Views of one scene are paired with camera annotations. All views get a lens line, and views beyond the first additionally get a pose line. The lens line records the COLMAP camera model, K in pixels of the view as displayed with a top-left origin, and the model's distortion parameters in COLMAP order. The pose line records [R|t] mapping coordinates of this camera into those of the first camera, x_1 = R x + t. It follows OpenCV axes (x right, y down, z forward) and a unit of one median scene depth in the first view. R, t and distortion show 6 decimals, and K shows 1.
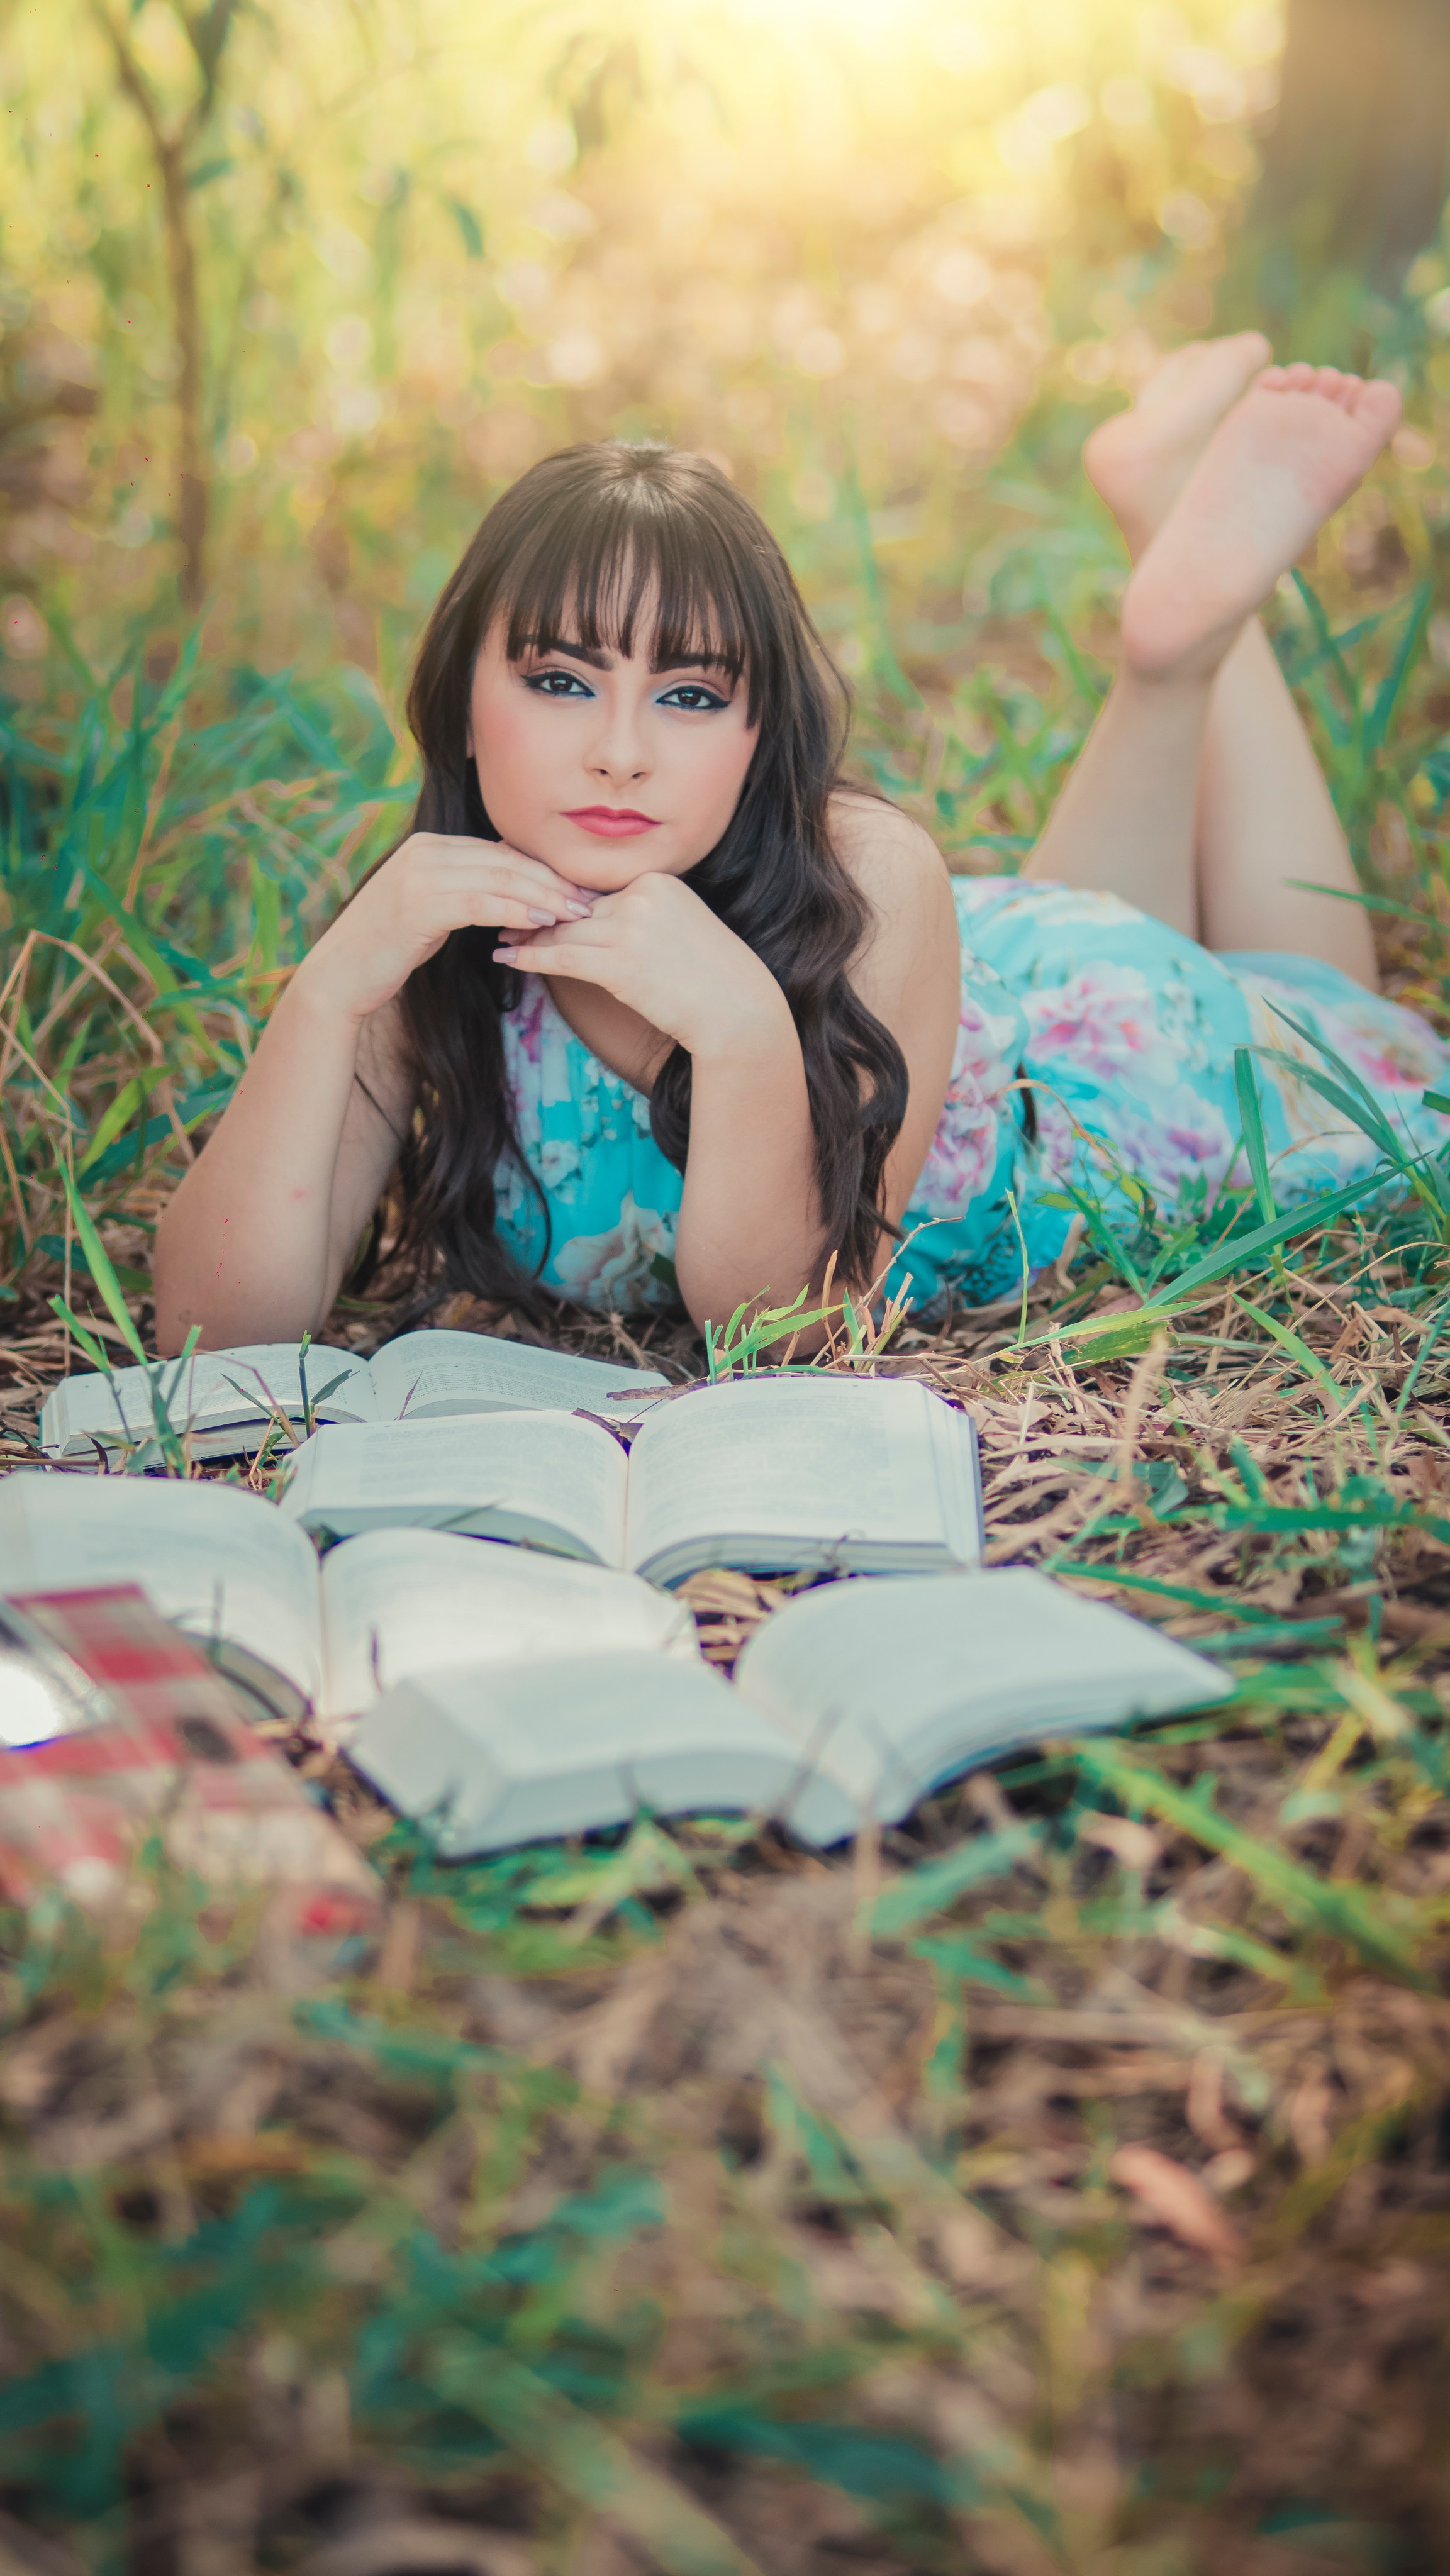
lens RADIAL K [[9421.4, 0, 723.3], [0, 9421.4, 1270.3], [0, 0, 1]] dist [1.312791, 0.000000]
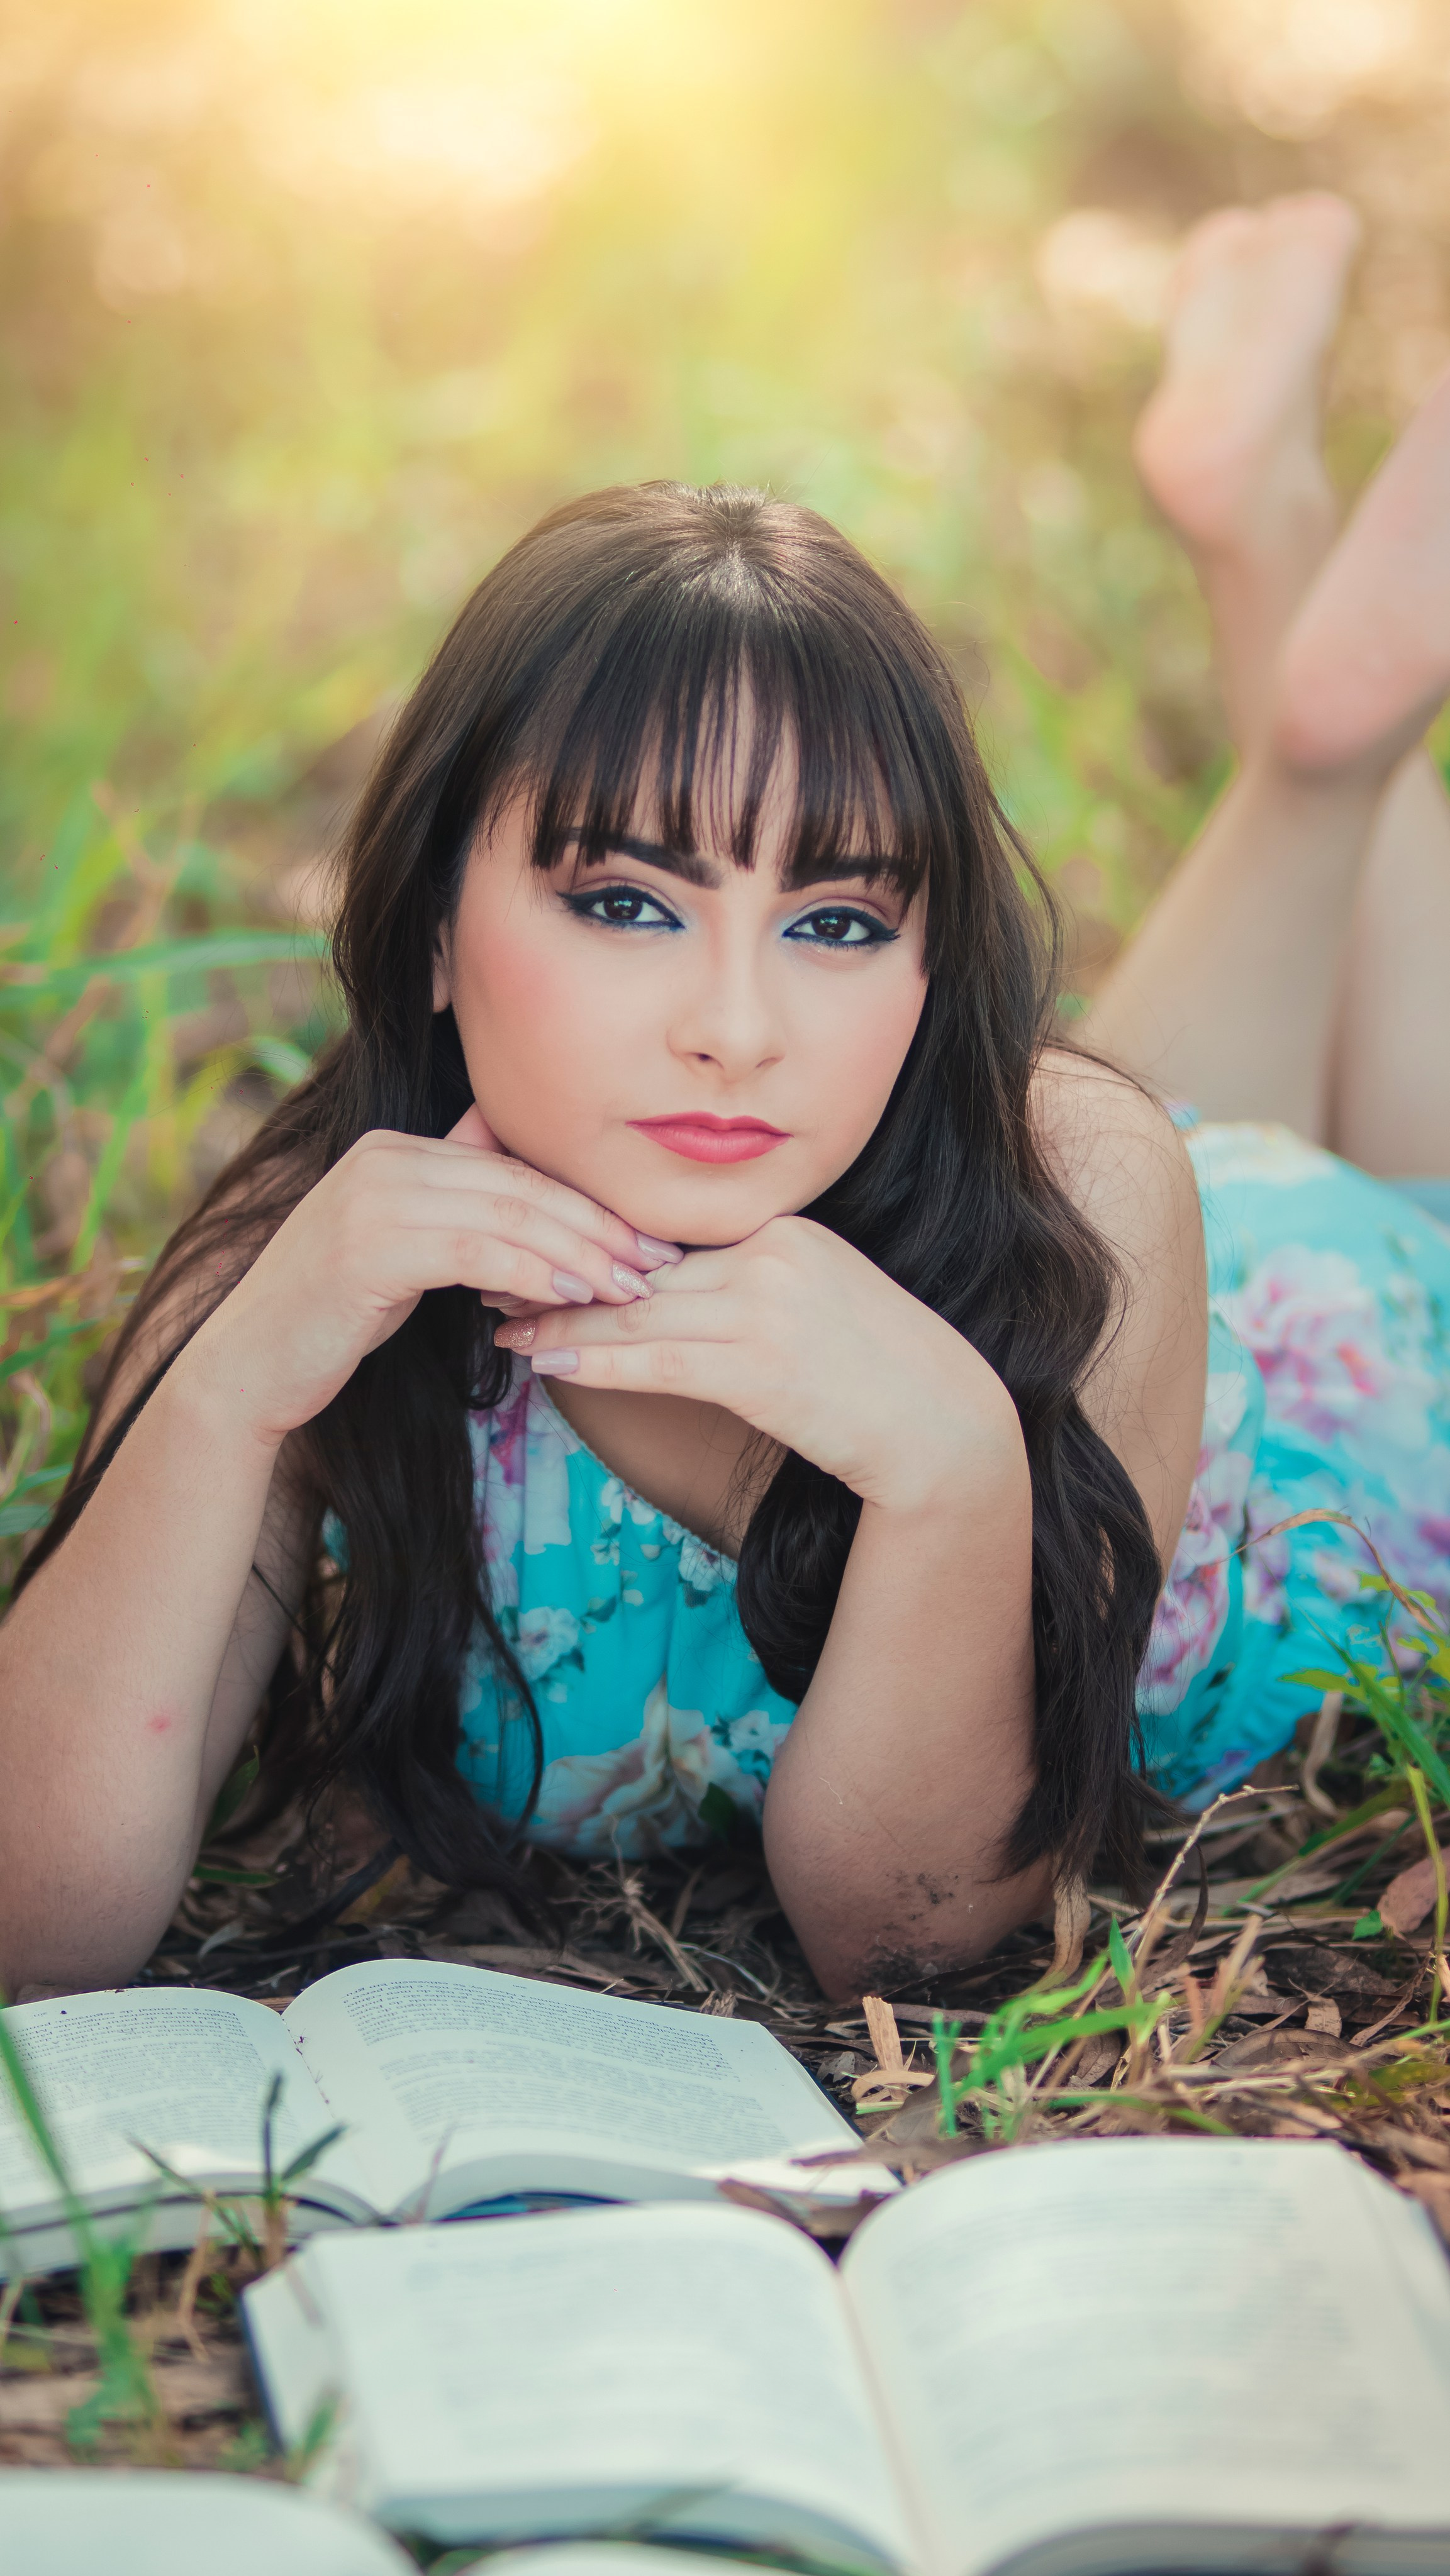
lens RADIAL K [[9421.4, 0, 726.8], [0, 9421.4, 1301.6], [0, 0, 1]] dist [1.312791, 0.000000]
pose [[0.993355, -0.011884, 0.114472, -0.078427], [0.007307, 0.999160, 0.040317, -0.060072], [-0.114855, -0.039212, 0.992608, 0.397481]]
